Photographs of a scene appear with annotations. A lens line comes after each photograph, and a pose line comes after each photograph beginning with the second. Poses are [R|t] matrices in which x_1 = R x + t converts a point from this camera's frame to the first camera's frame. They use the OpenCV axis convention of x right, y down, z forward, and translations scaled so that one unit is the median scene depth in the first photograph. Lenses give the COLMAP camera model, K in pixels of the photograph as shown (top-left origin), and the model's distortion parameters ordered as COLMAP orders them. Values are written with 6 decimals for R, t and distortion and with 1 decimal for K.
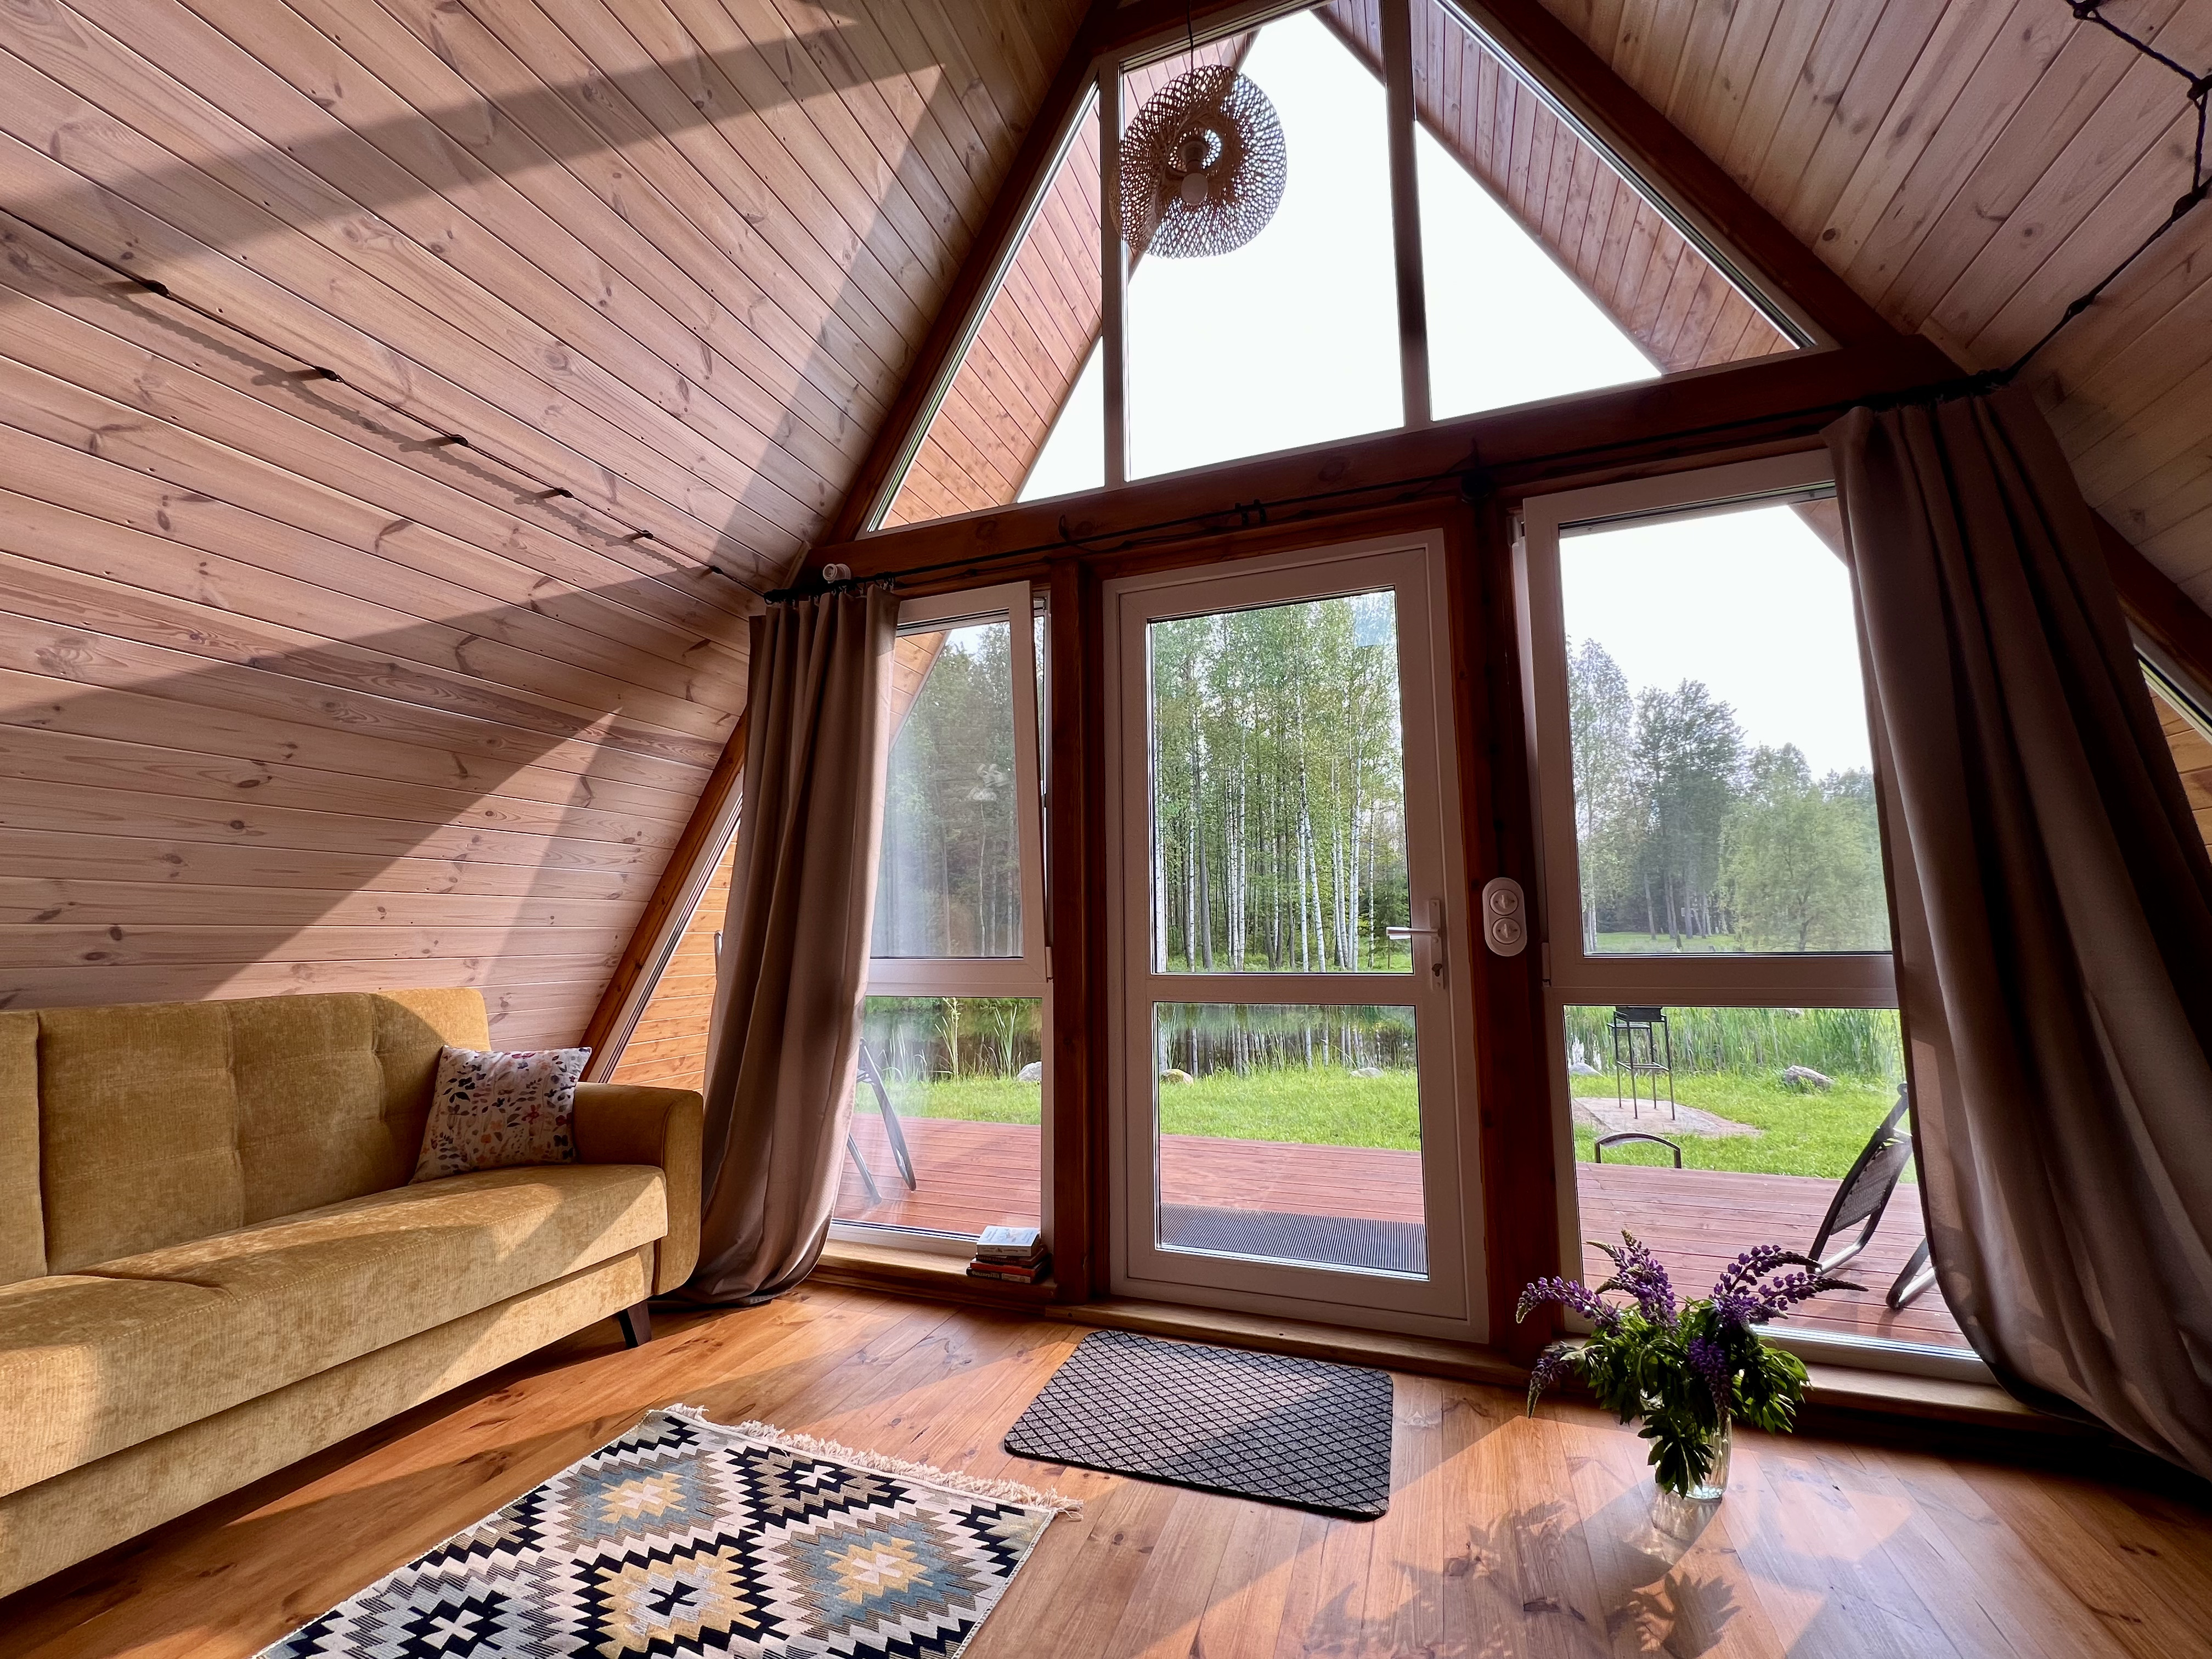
lens RADIAL K [[884.3, 0, 1121.0], [0, 884.3, 831.6], [0, 0, 1]] dist [-0.001162, 0.000178]
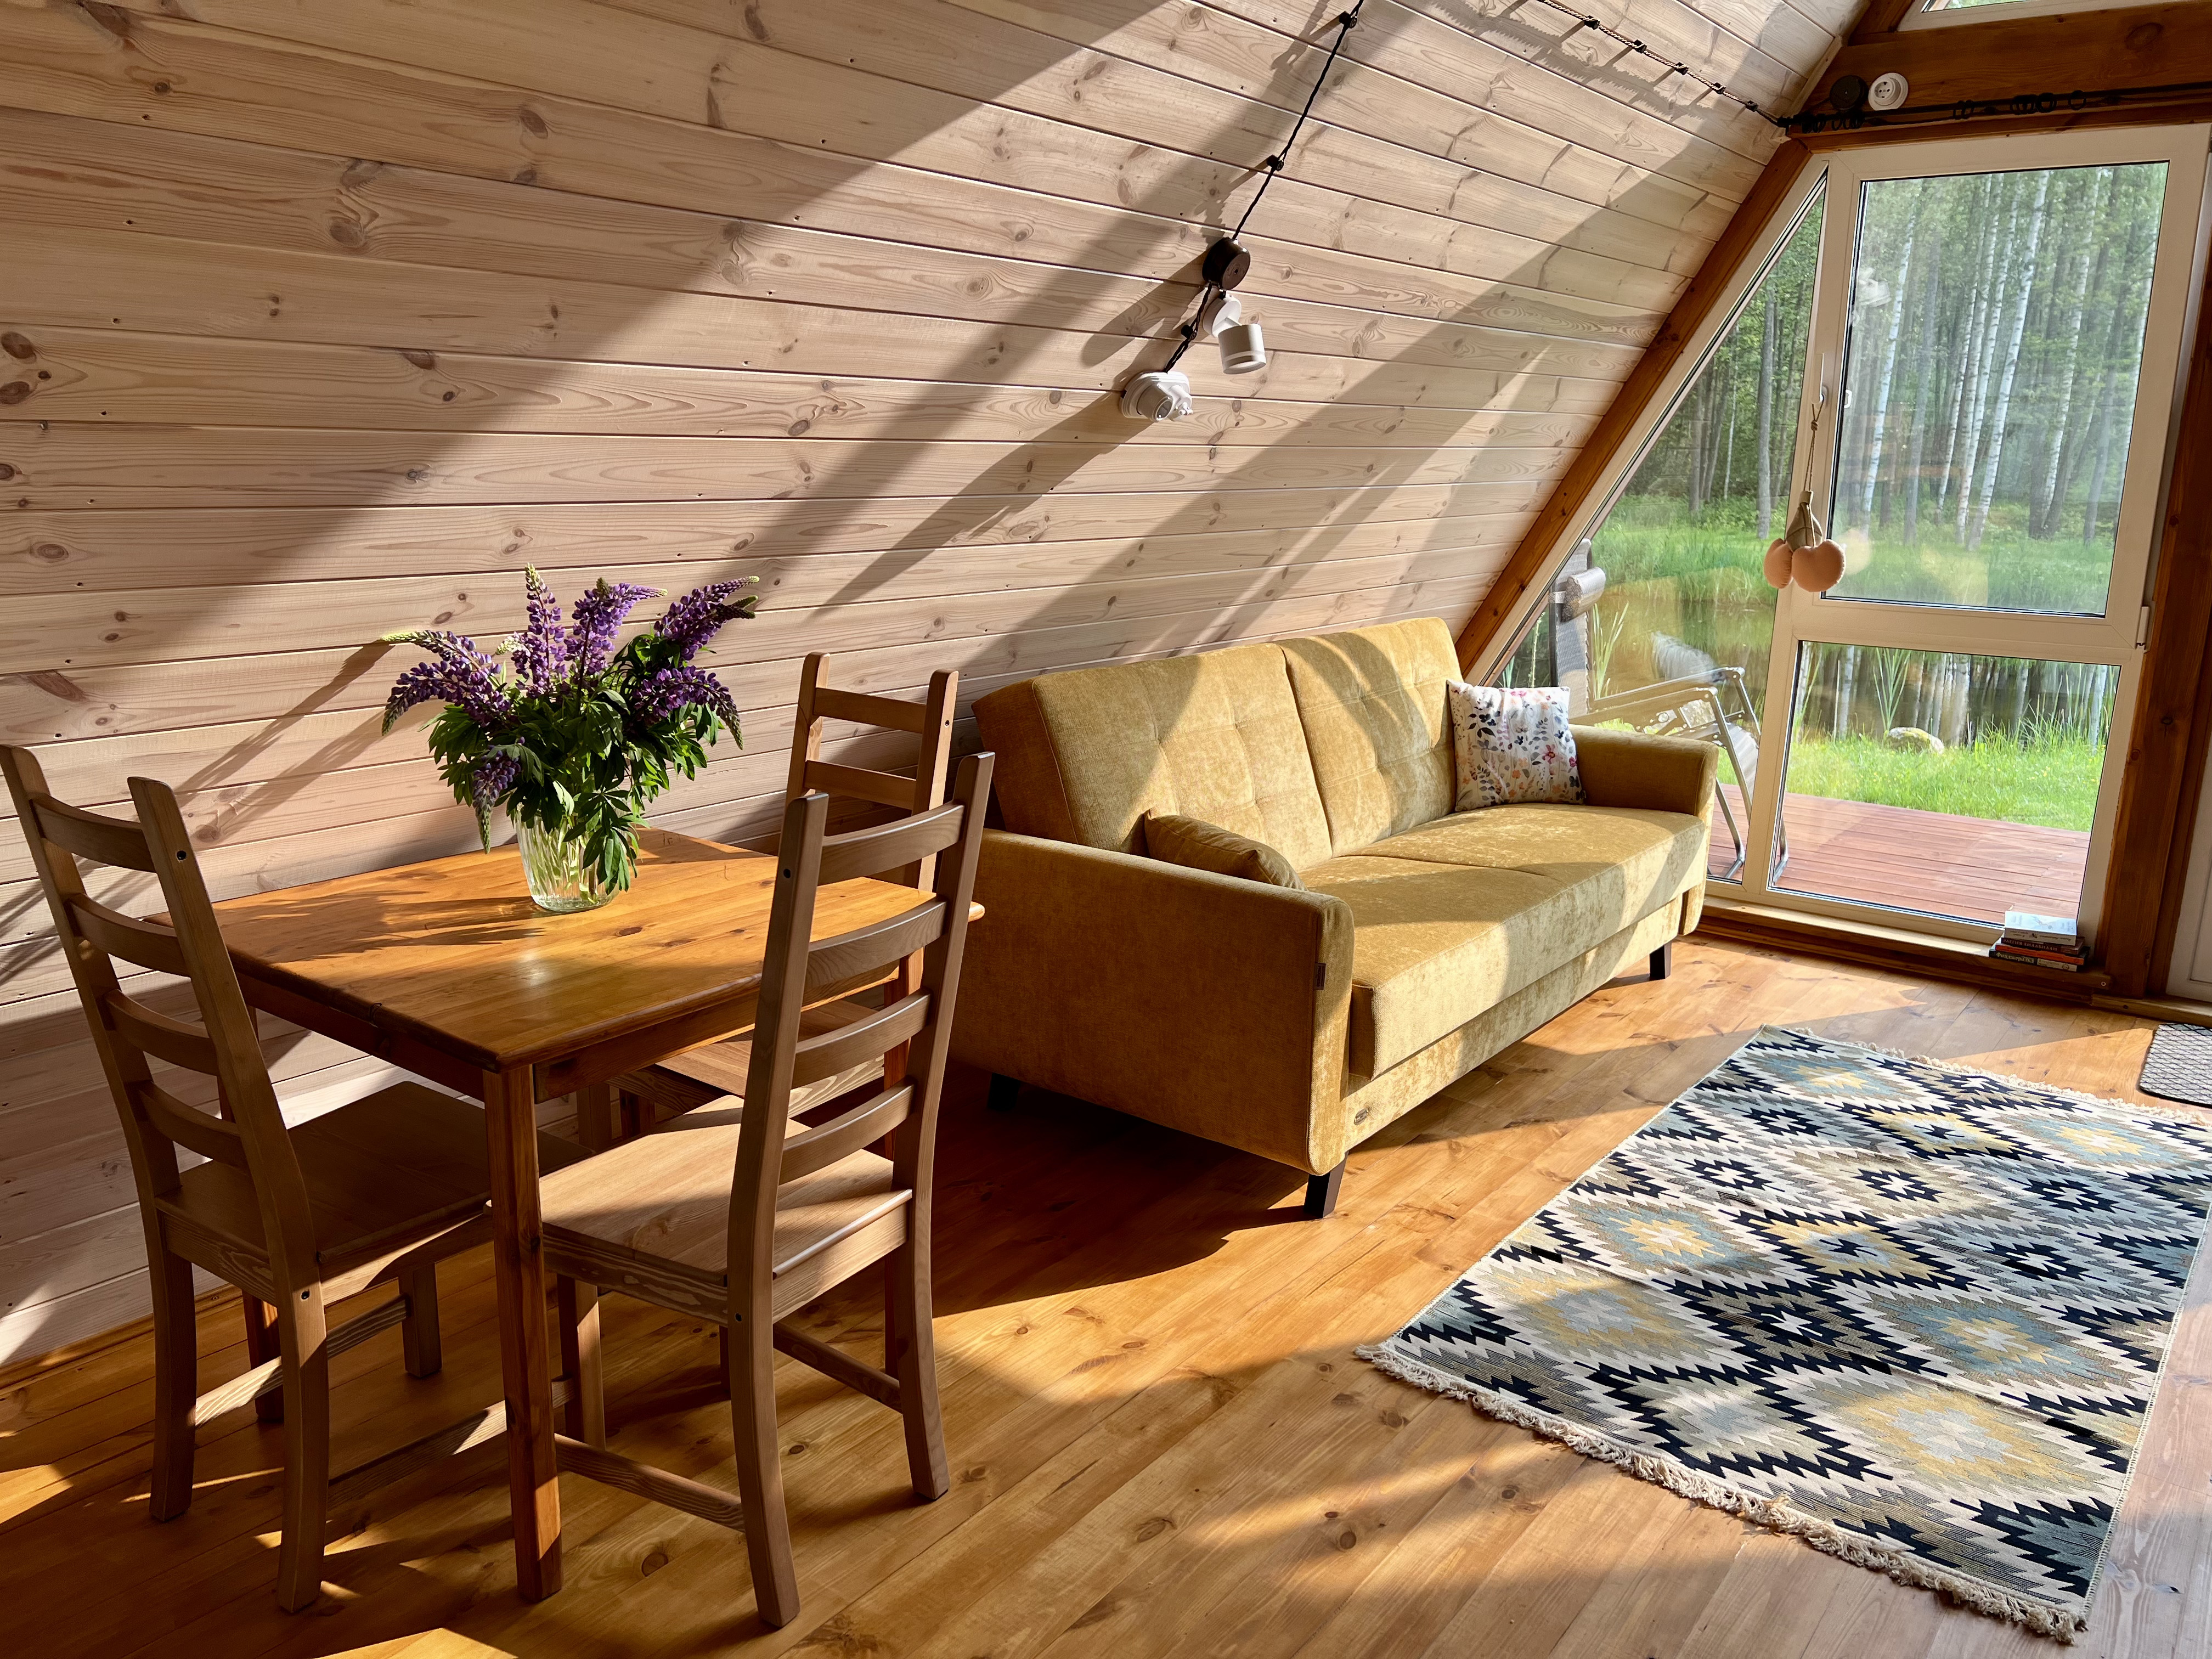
lens RADIAL K [[1656.8, 0, 1199.2], [0, 1656.8, 832.9], [0, 0, 1]] dist [0.067376, -0.050500]
pose [[0.960708, 0.095447, -0.260632, -0.673146], [-0.000547, 0.939663, 0.342102, -0.283713], [0.277559, -0.328518, 0.902794, -0.993968]]
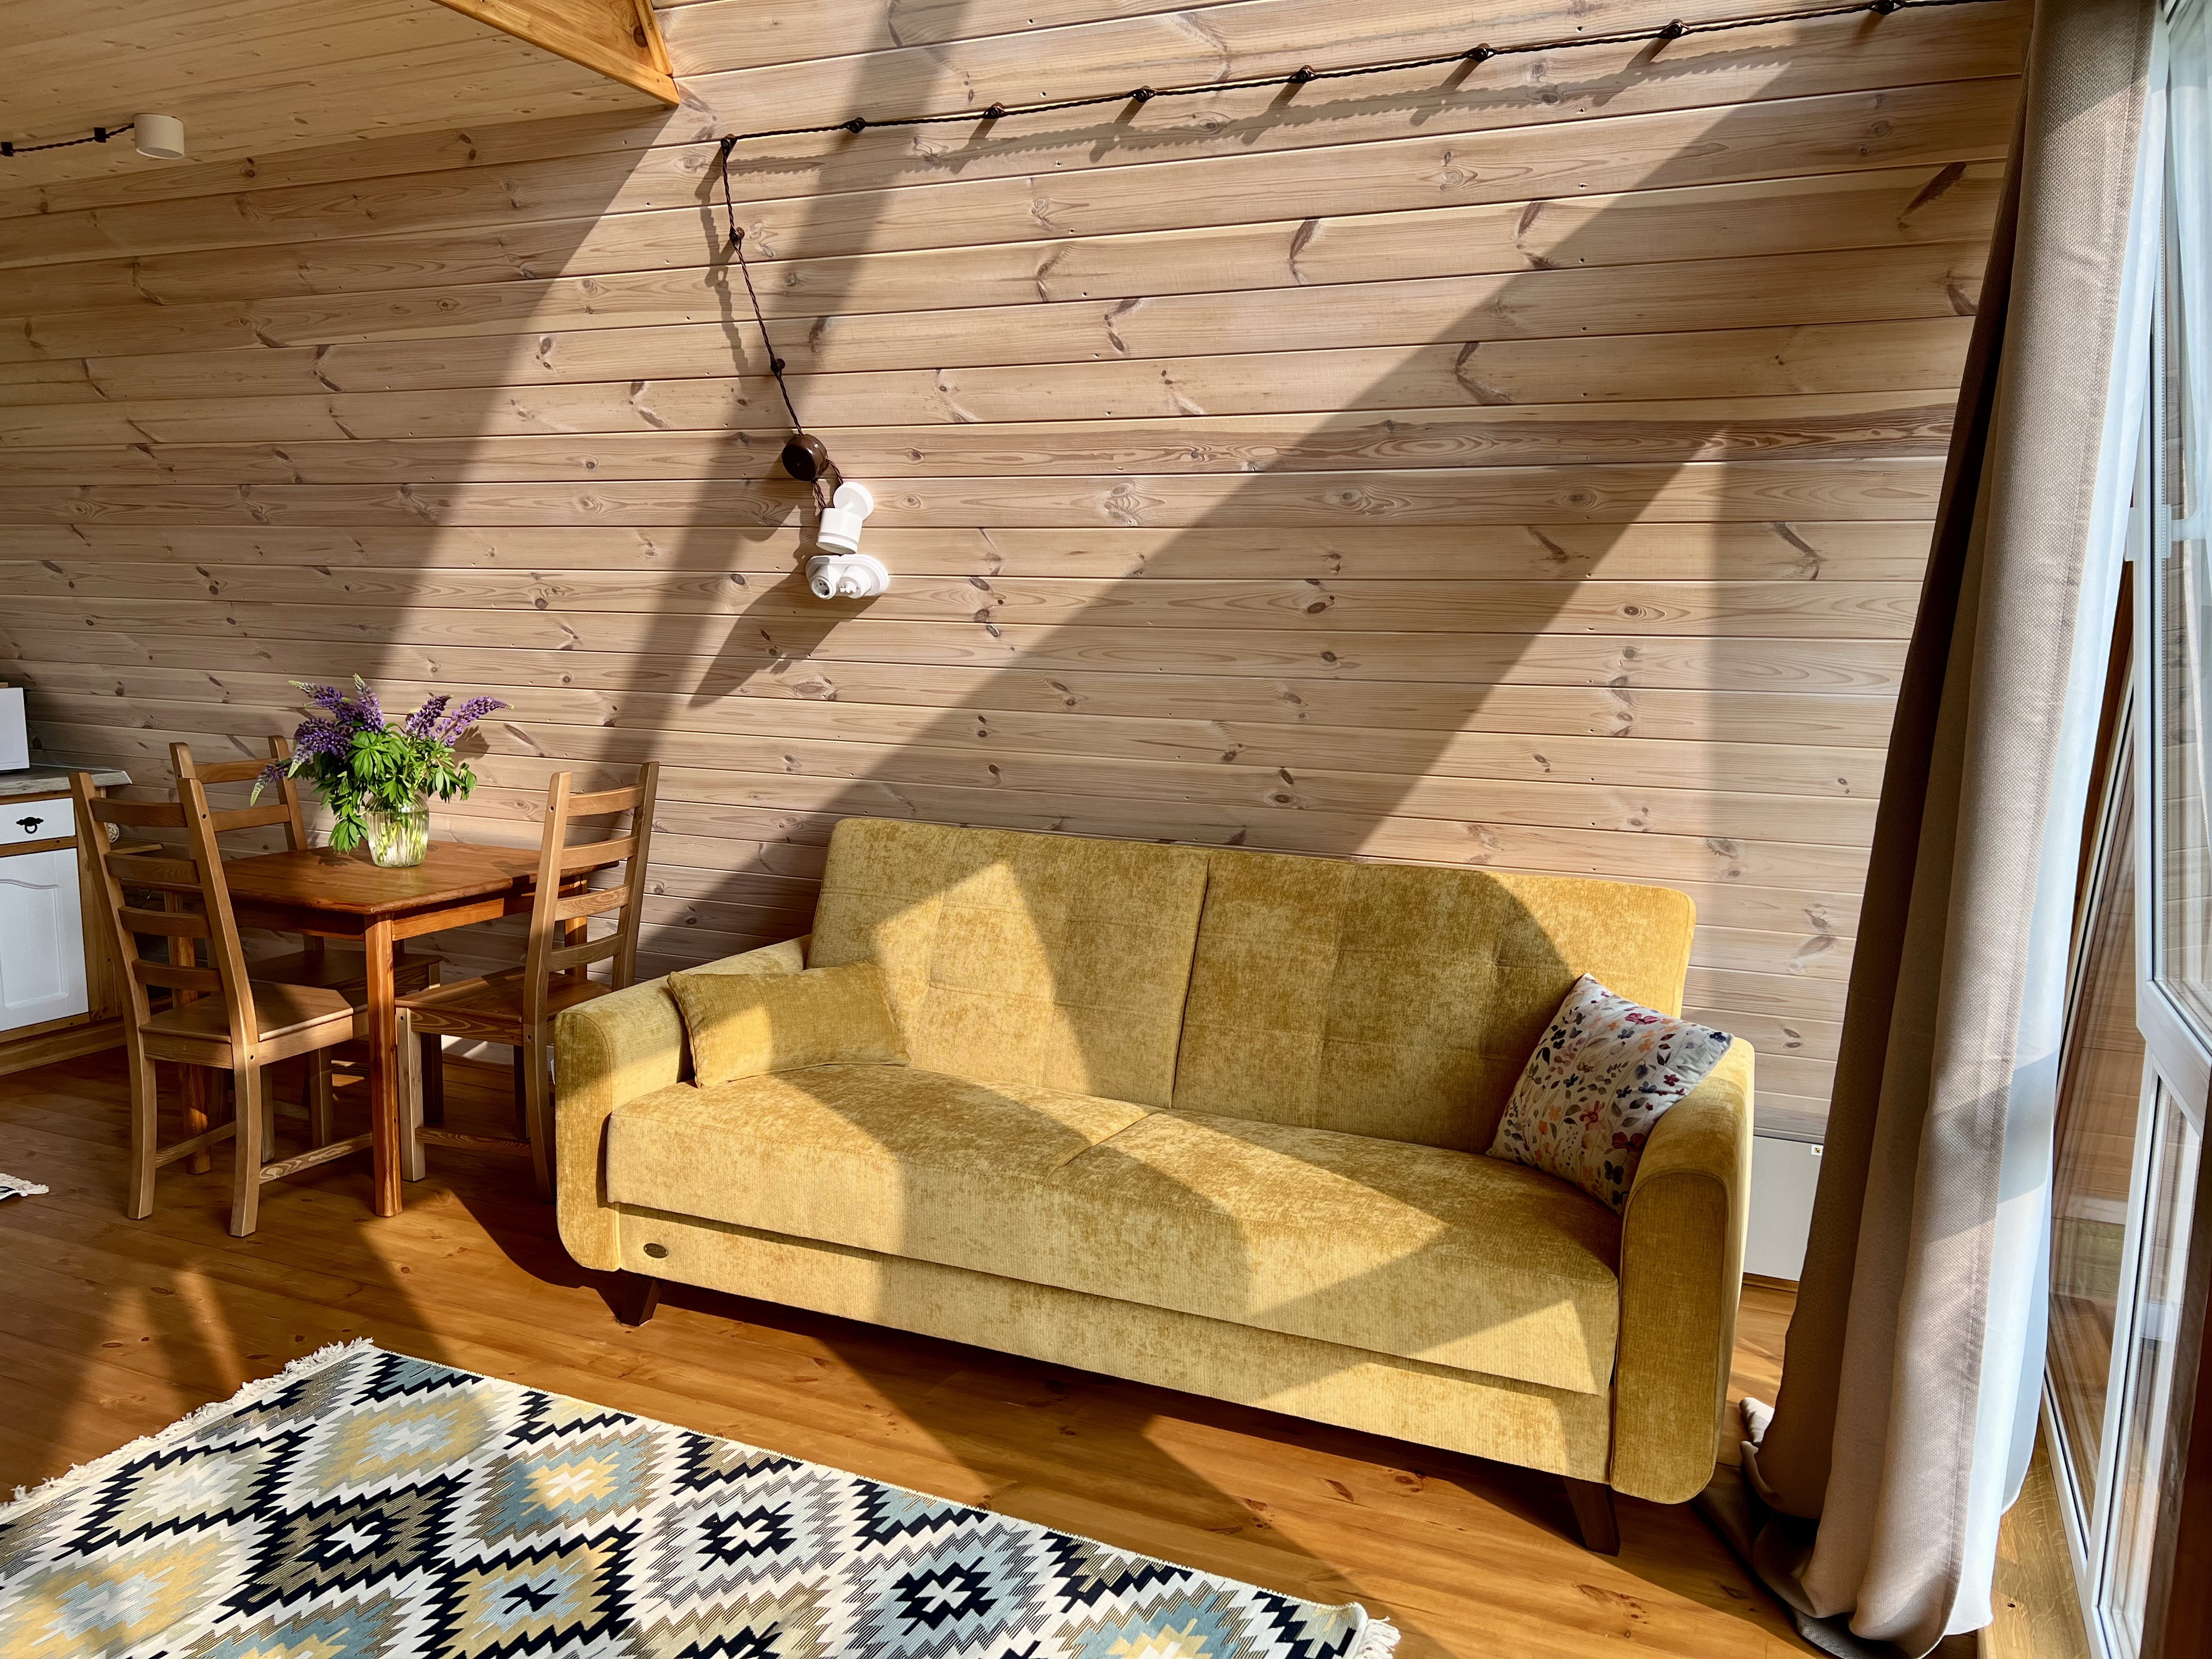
lens RADIAL K [[1690.2, 0, 1089.1], [0, 1690.2, 841.9], [0, 0, 1]] dist [0.108344, -0.142842]
pose [[-0.087041, 0.147983, -0.985152, 0.612348], [0.099566, 0.985246, 0.139200, -0.081722], [0.991217, -0.085972, -0.100491, 0.951262]]
